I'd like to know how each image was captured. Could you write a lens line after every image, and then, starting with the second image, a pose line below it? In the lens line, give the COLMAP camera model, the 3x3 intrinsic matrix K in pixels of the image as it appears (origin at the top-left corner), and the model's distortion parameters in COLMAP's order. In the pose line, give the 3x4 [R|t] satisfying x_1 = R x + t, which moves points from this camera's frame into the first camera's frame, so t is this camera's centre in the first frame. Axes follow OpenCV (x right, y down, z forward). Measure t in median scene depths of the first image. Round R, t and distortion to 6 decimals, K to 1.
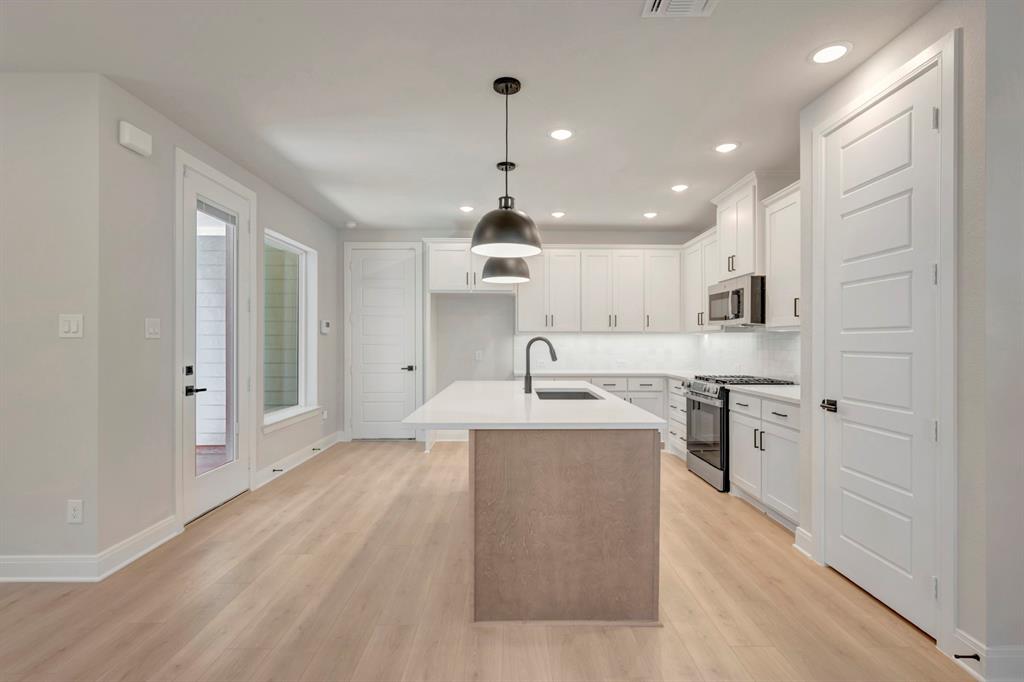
lens RADIAL K [[475.2, 0, 519.1], [0, 475.2, 342.8], [0, 0, 1]] dist [-0.000142, 0.000957]
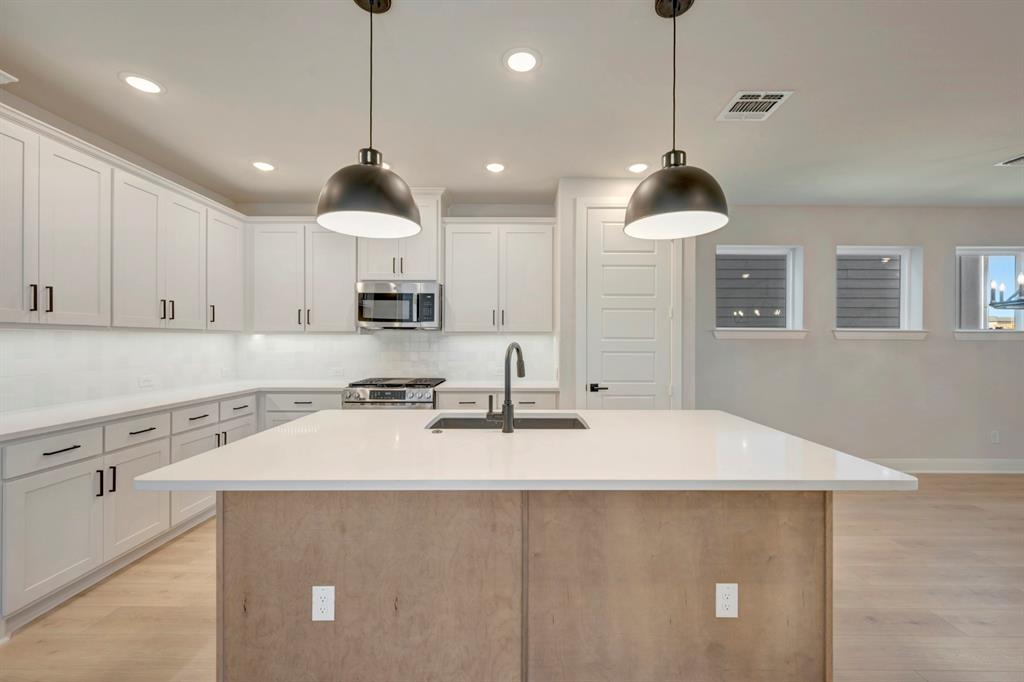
lens RADIAL K [[408.1, 0, 516.6], [0, 408.1, 340.2], [0, 0, 1]] dist [0.001854, -0.000507]
pose [[0.021234, -0.000081, 0.999775, -0.433946], [-0.000983, 1.000000, 0.000102, -0.013019], [-0.999774, -0.000985, 0.021234, 0.812134]]
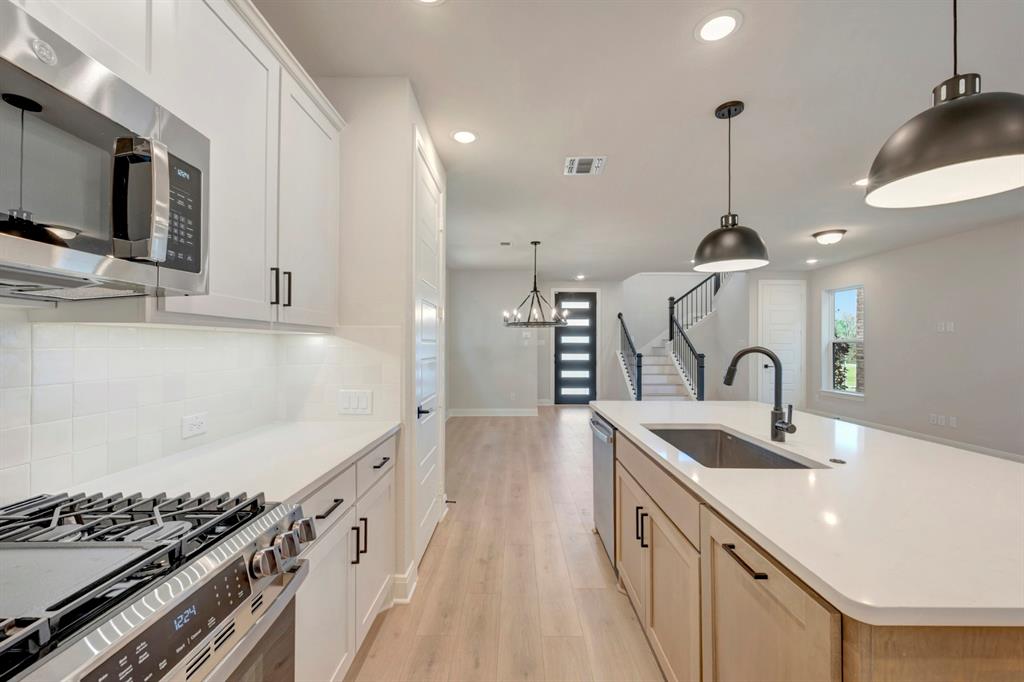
lens RADIAL K [[408.1, 0, 518.4], [0, 408.1, 341.3], [0, 0, 1]] dist [0.001854, -0.000507]
pose [[-0.999815, -0.003121, 0.019000, 0.280919], [-0.003271, 0.999964, -0.007851, -0.011543], [-0.018974, -0.007911, -0.999789, 1.265561]]
